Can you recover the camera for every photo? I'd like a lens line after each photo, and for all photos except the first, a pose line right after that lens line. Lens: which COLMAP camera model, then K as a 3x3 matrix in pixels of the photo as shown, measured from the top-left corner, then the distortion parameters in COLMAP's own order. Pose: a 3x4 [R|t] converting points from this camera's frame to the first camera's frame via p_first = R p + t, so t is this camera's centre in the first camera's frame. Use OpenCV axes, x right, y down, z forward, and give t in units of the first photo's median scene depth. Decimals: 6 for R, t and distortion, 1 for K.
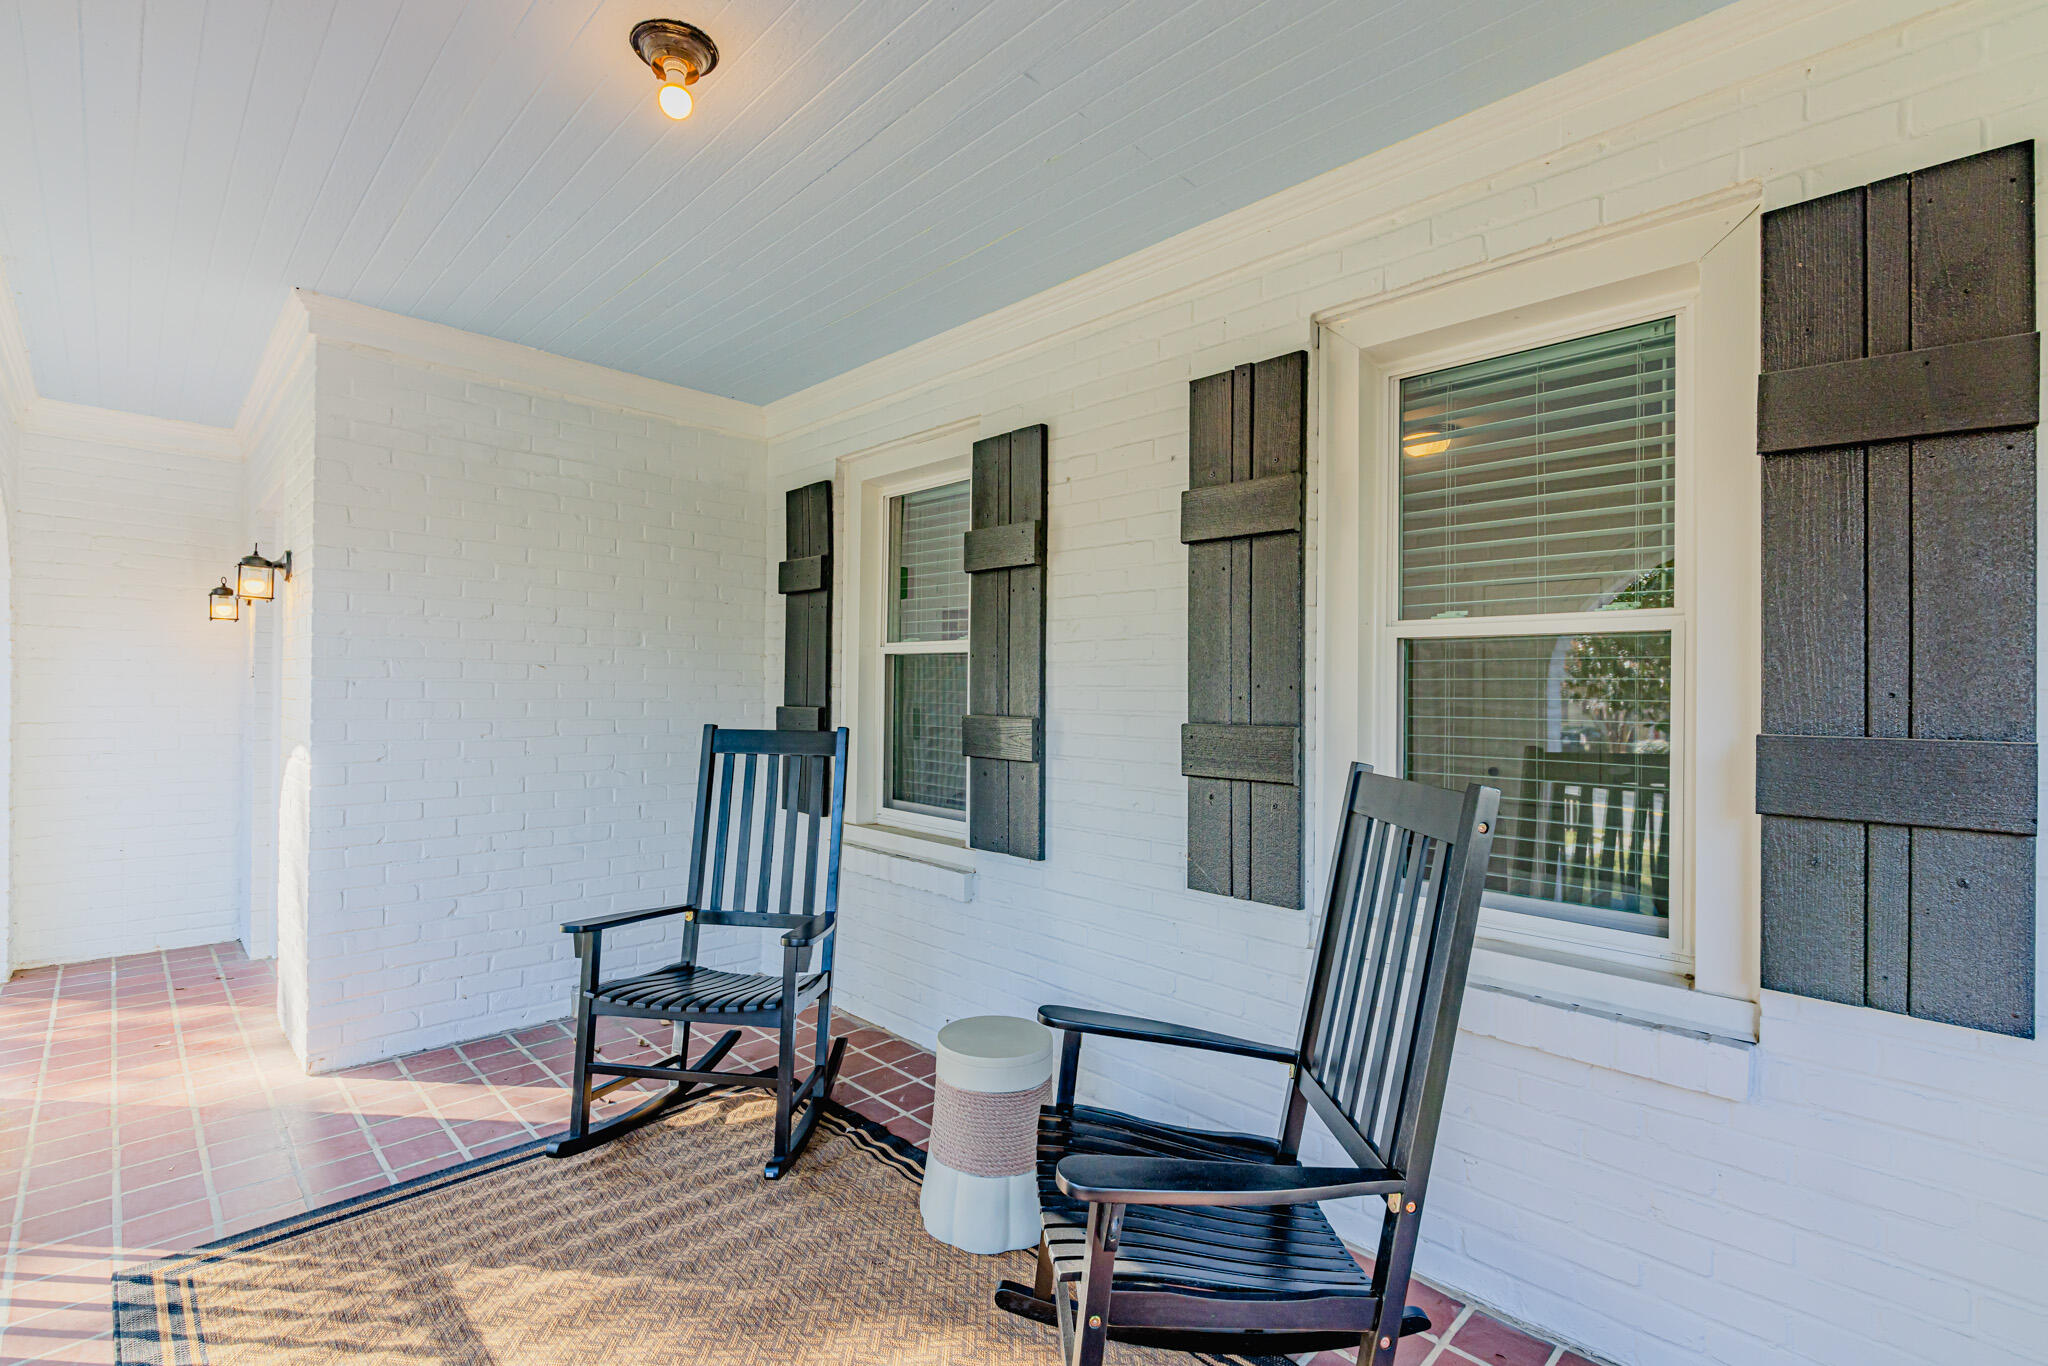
lens RADIAL K [[915.5, 0, 1036.2], [0, 915.5, 690.0], [0, 0, 1]] dist [-0.000460, 0.000003]
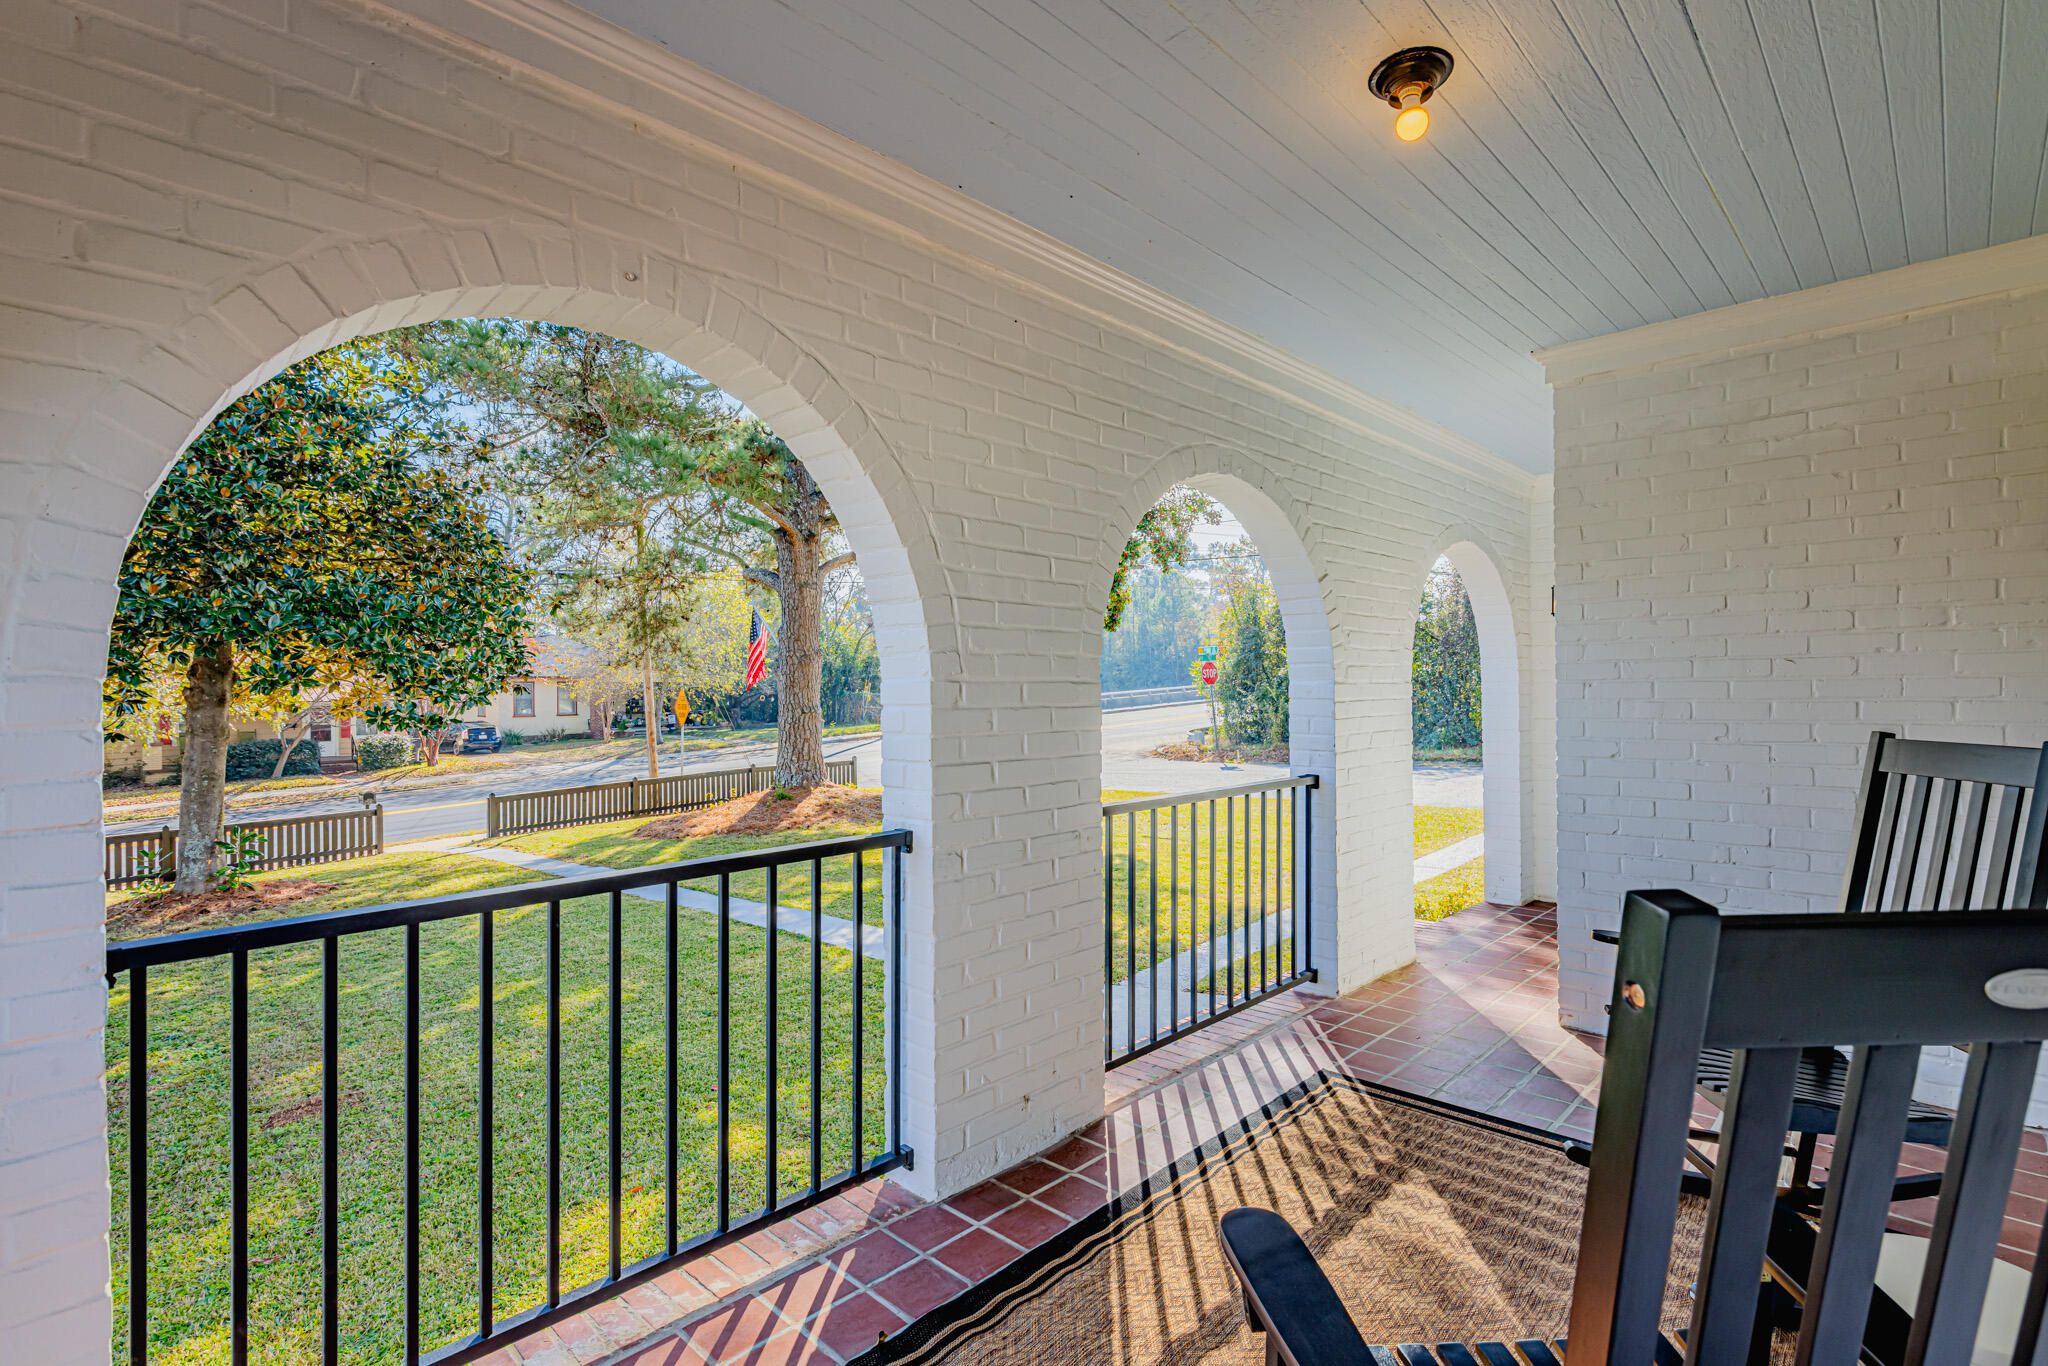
lens RADIAL K [[965.6, 0, 1024.0], [0, 965.6, 683.0], [0, 0, 1]] dist [-0.000104, -0.000039]
pose [[0.005676, -0.021200, -0.999759, 0.350115], [0.009048, 0.999735, -0.021149, 0.007946], [0.999943, -0.008926, 0.005867, 0.270206]]
